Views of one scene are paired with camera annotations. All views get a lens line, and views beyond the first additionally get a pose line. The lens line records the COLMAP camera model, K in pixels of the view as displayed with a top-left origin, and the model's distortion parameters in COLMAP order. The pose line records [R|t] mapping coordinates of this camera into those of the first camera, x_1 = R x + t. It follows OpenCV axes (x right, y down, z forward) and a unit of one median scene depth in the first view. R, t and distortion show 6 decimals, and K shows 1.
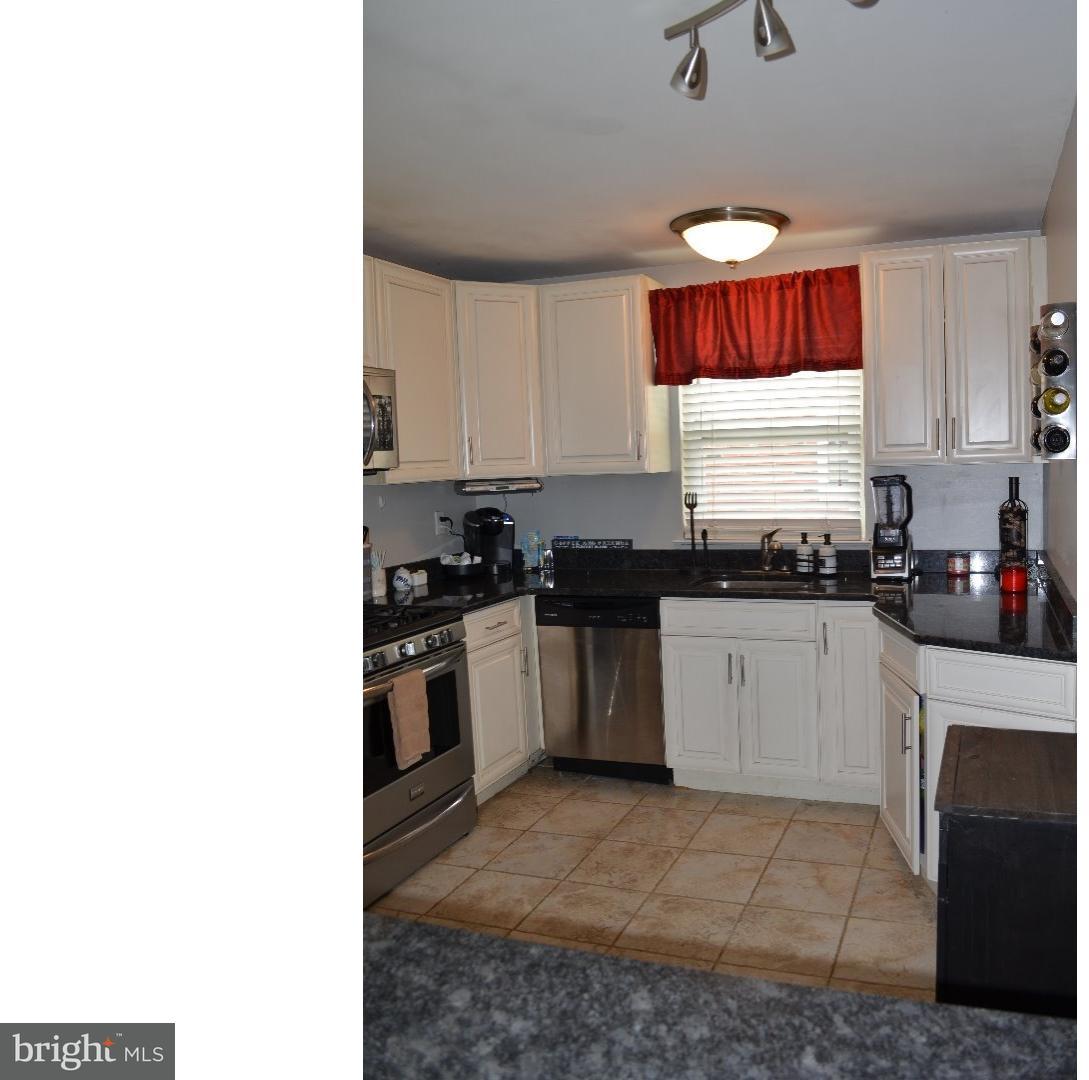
lens RADIAL K [[1073.1, 0, 545.1], [0, 1073.1, 570.3], [0, 0, 1]] dist [-0.085870, 0.005287]
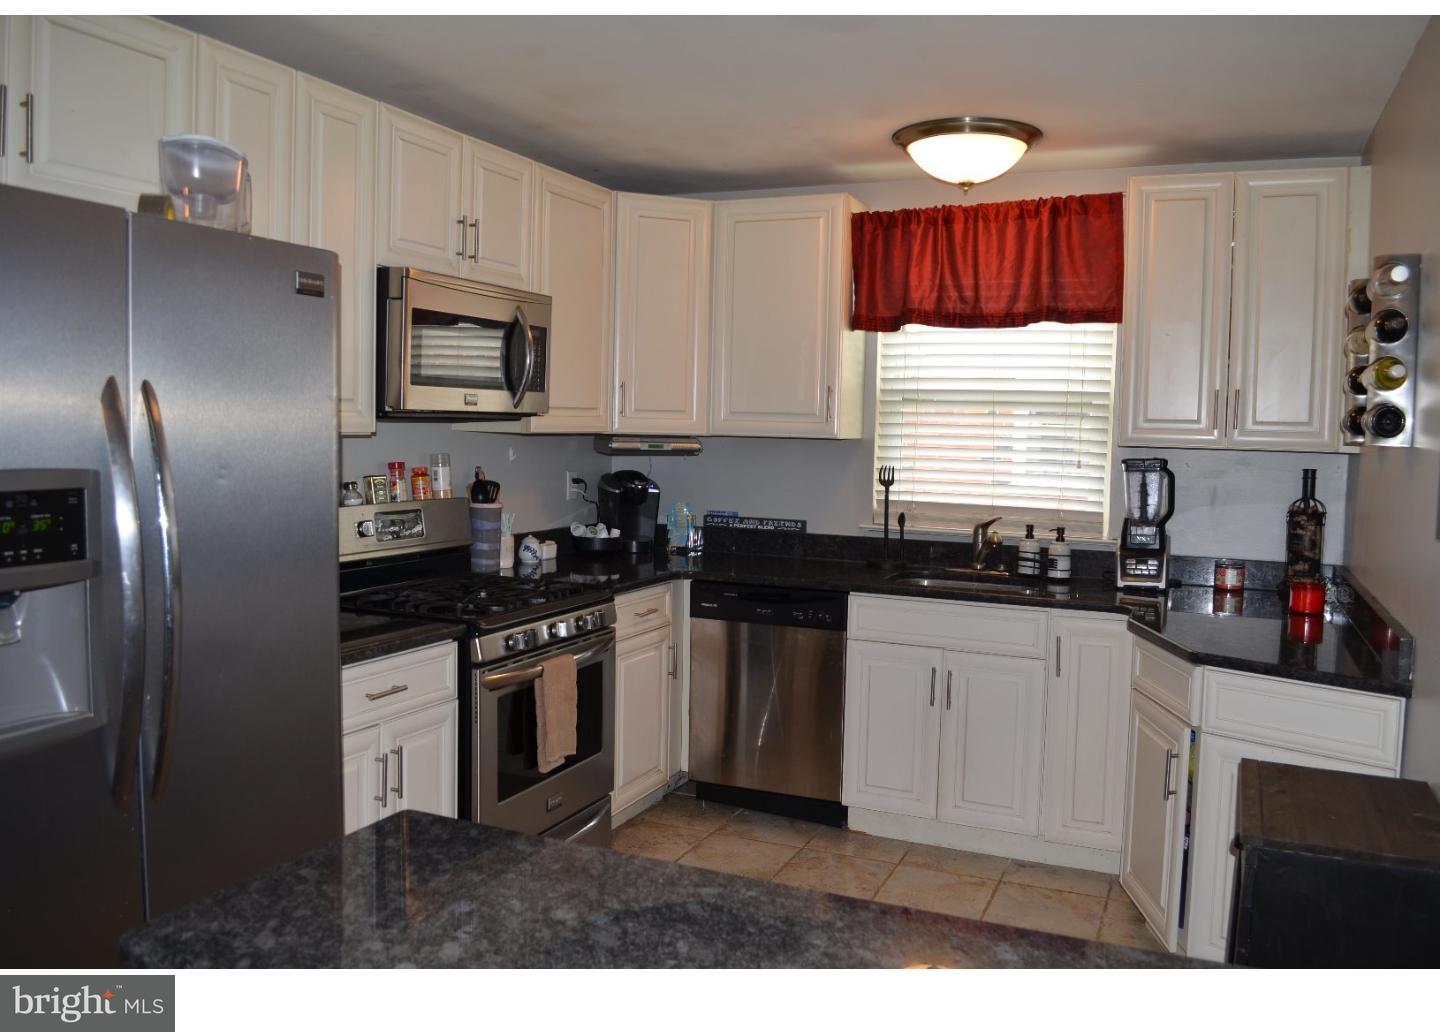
lens RADIAL K [[1190.9, 0, 719.0], [0, 1190.9, 489.5], [0, 0, 1]] dist [-0.070780, -0.002030]
pose [[0.994267, 0.061790, -0.087262, 0.086002], [-0.064452, 0.997527, -0.028018, -0.021187], [0.085315, 0.033482, 0.995791, 0.100372]]
